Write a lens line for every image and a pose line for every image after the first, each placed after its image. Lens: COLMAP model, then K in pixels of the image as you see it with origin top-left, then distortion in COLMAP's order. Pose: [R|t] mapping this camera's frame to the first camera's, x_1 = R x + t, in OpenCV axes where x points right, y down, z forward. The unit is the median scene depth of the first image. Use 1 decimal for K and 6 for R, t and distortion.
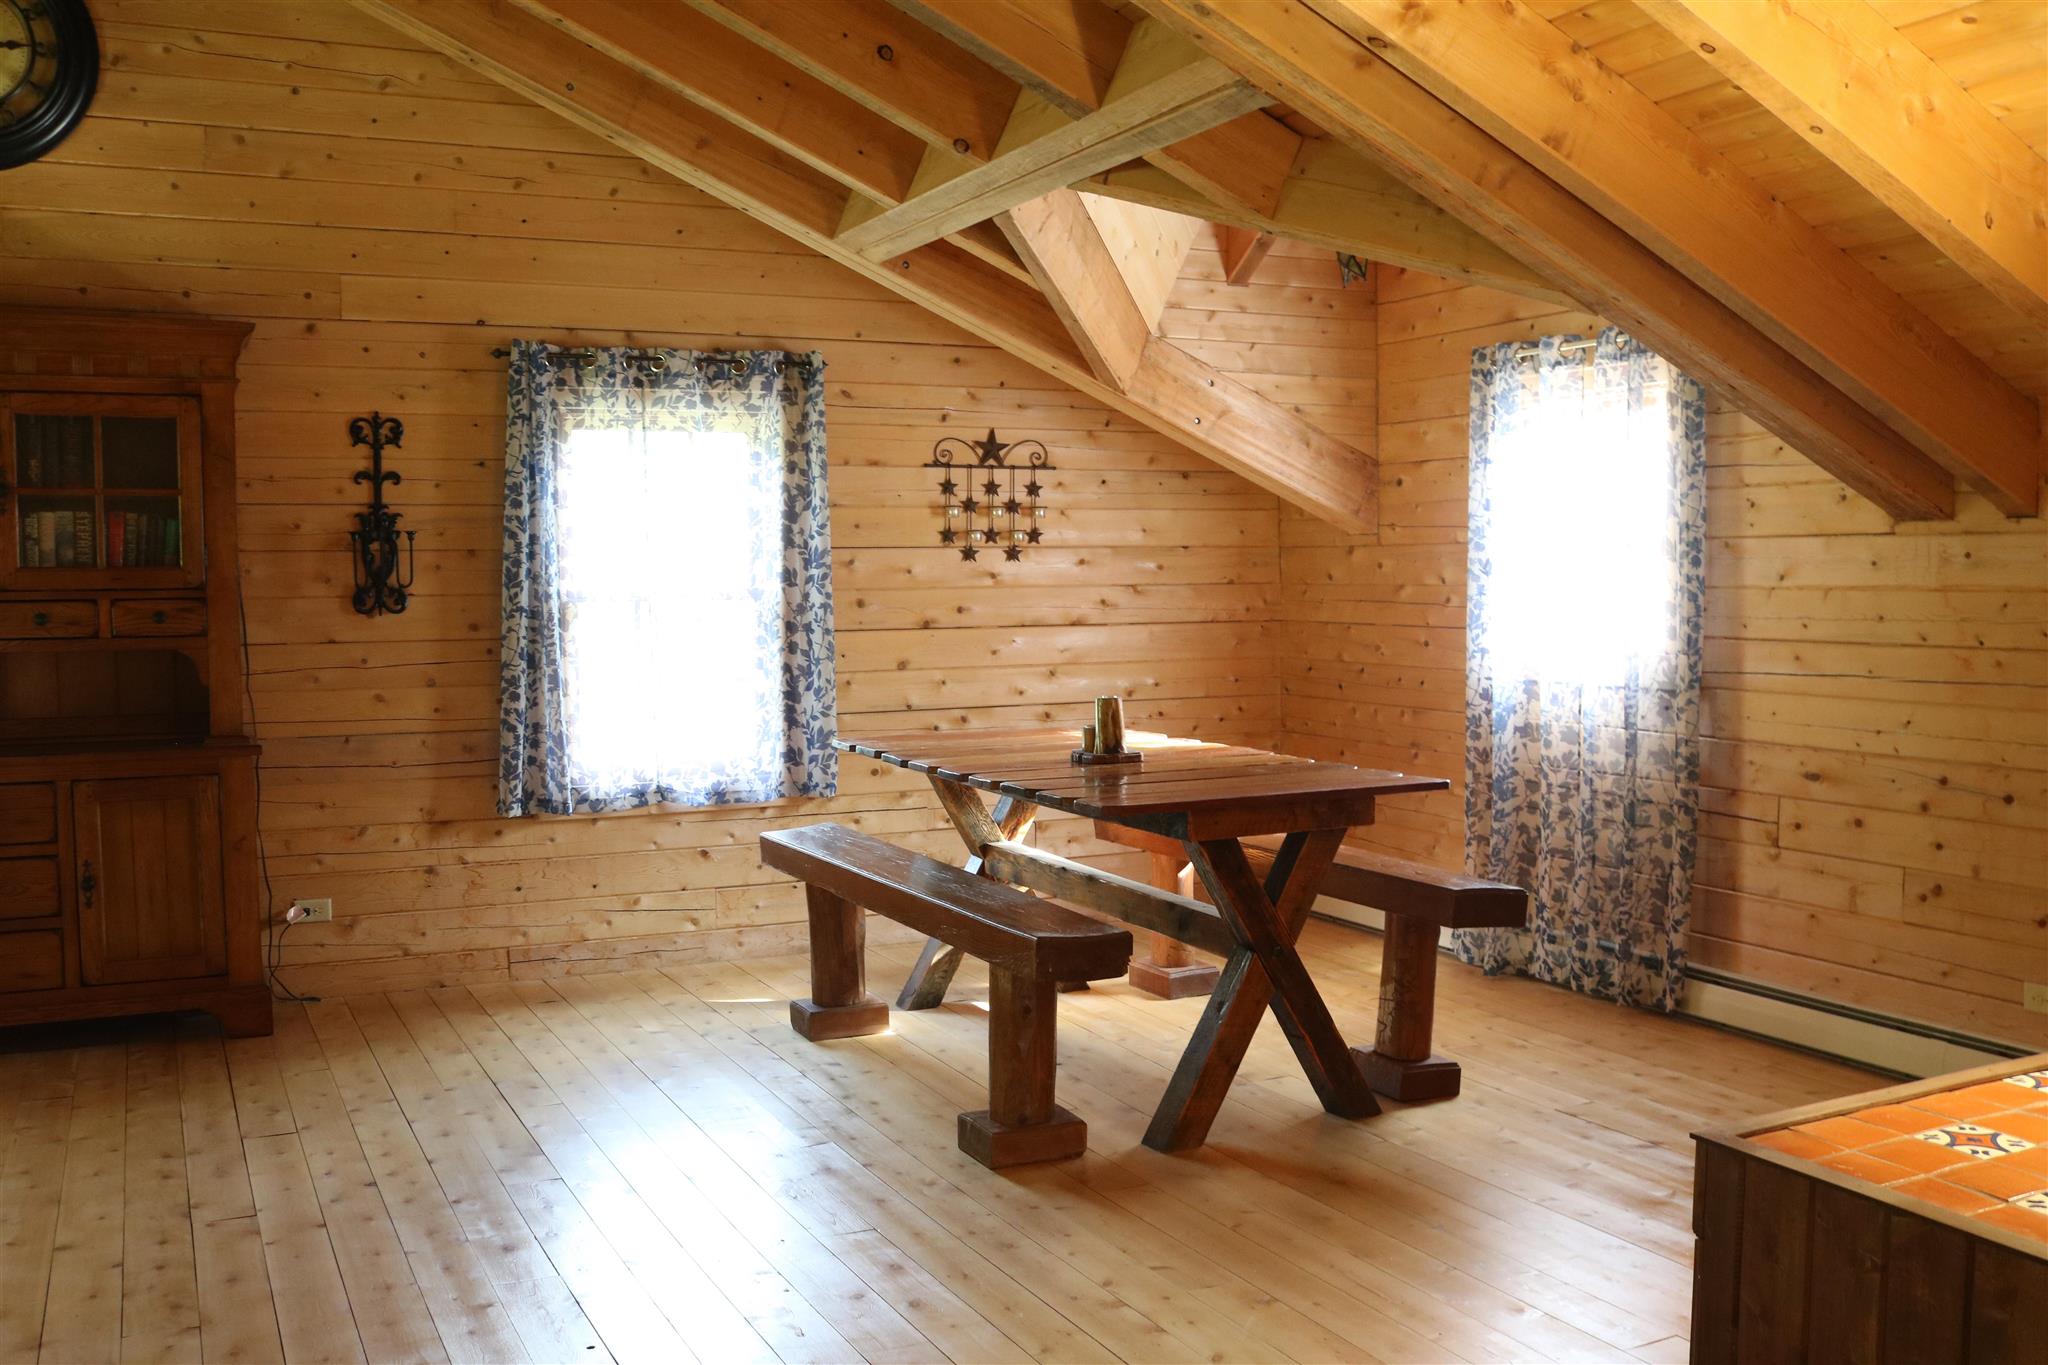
lens RADIAL K [[1865.5, 0, 1019.8], [0, 1865.5, 681.4], [0, 0, 1]] dist [-0.101567, 0.000000]
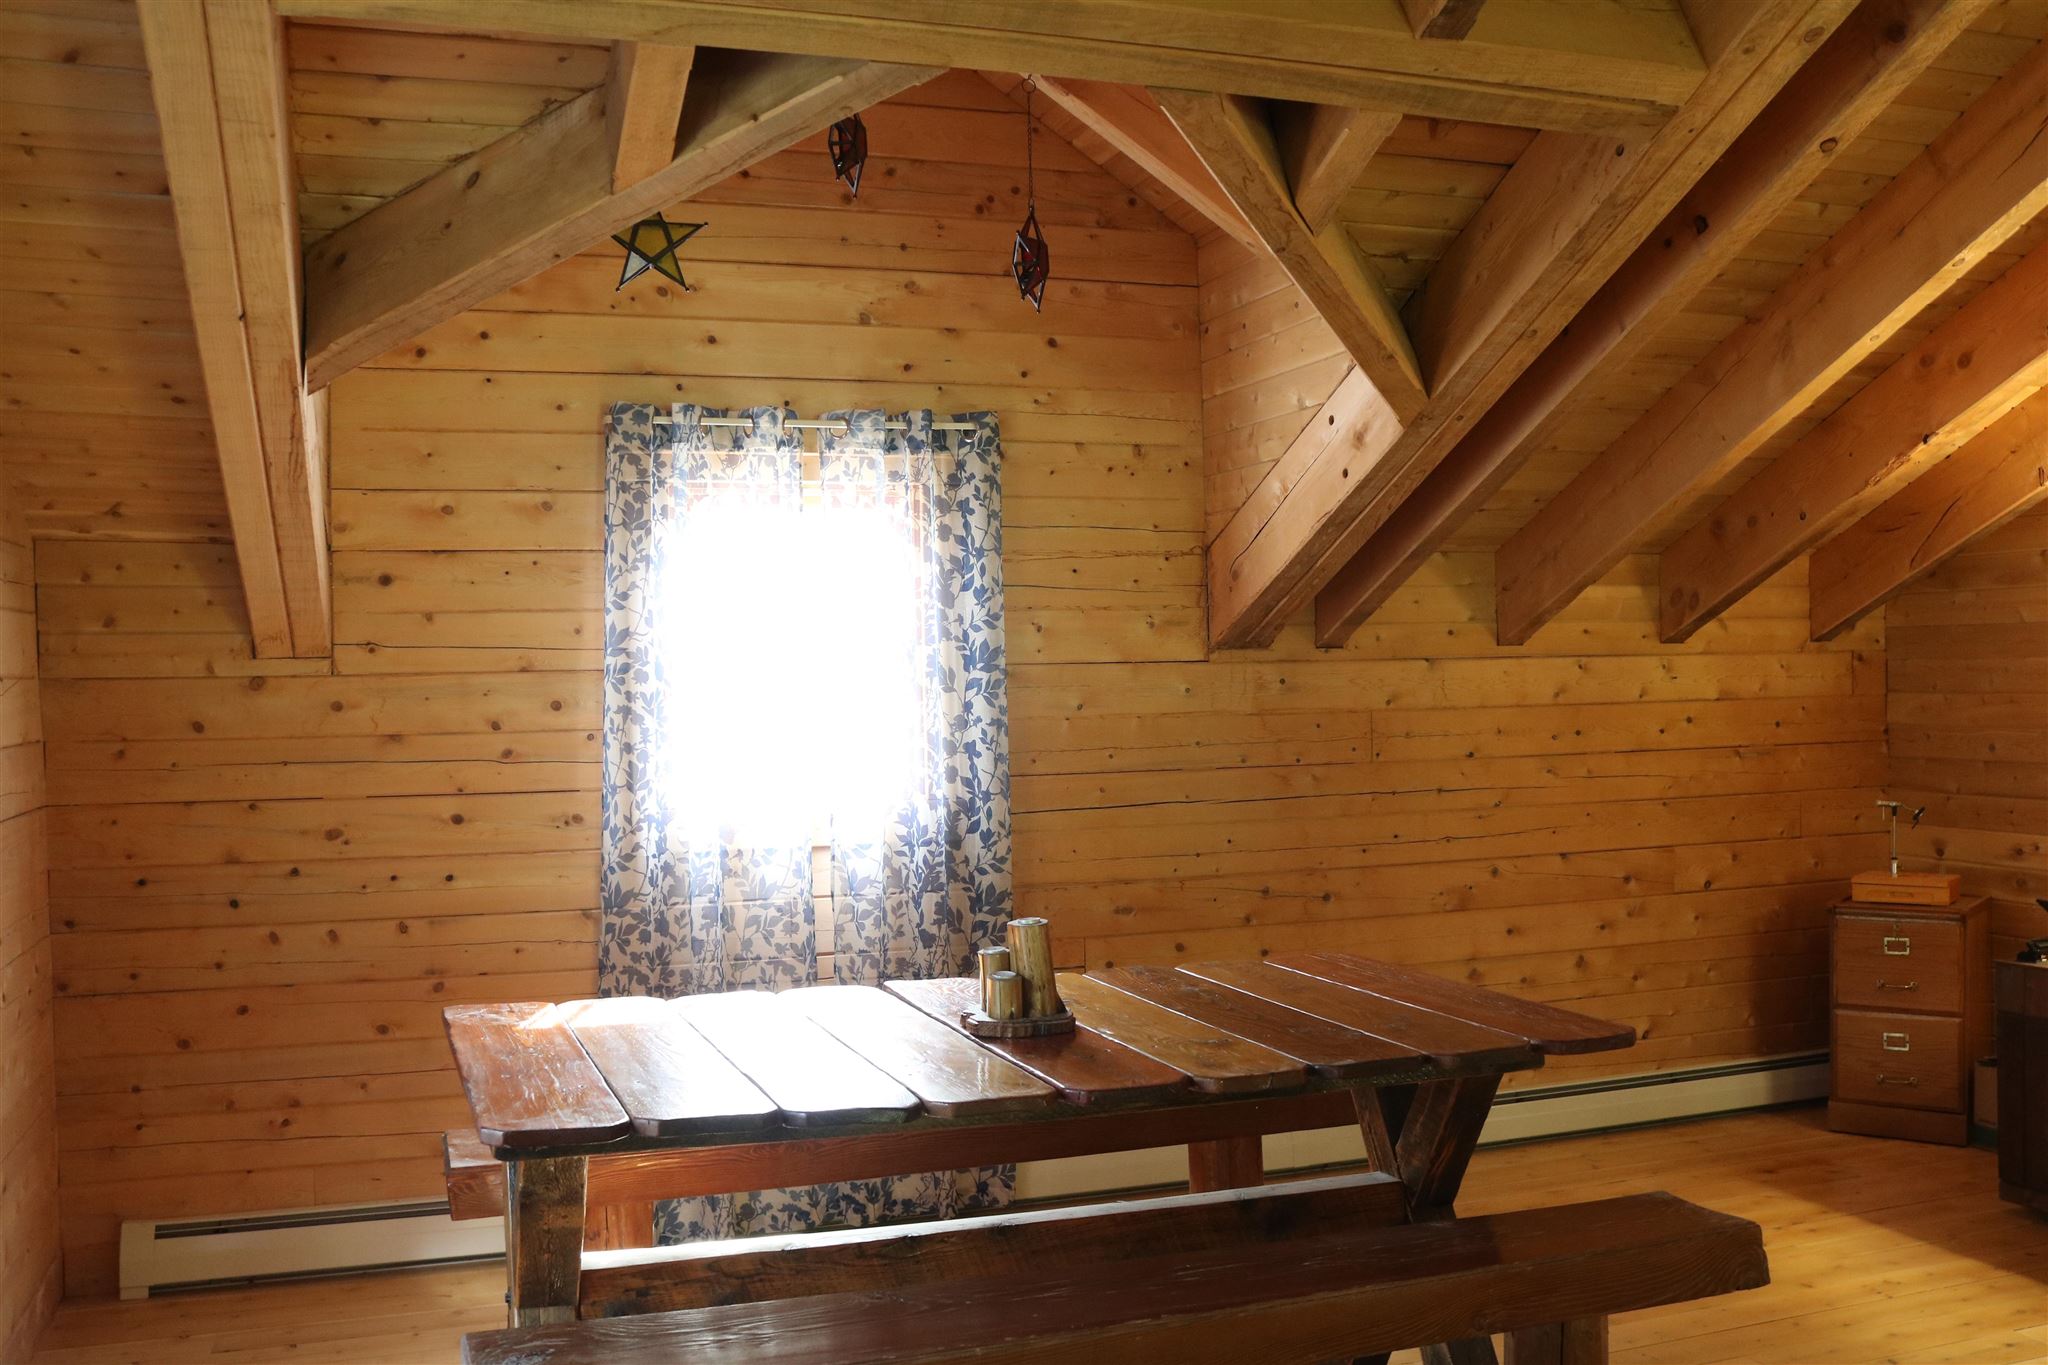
lens RADIAL K [[1865.5, 0, 1019.2], [0, 1865.5, 688.7], [0, 0, 1]] dist [-0.101567, 0.000000]
pose [[0.121967, -0.004417, 0.992524, -0.589699], [0.072869, 0.997331, -0.004516, -0.069099], [-0.989856, 0.072875, 0.121963, 0.984420]]
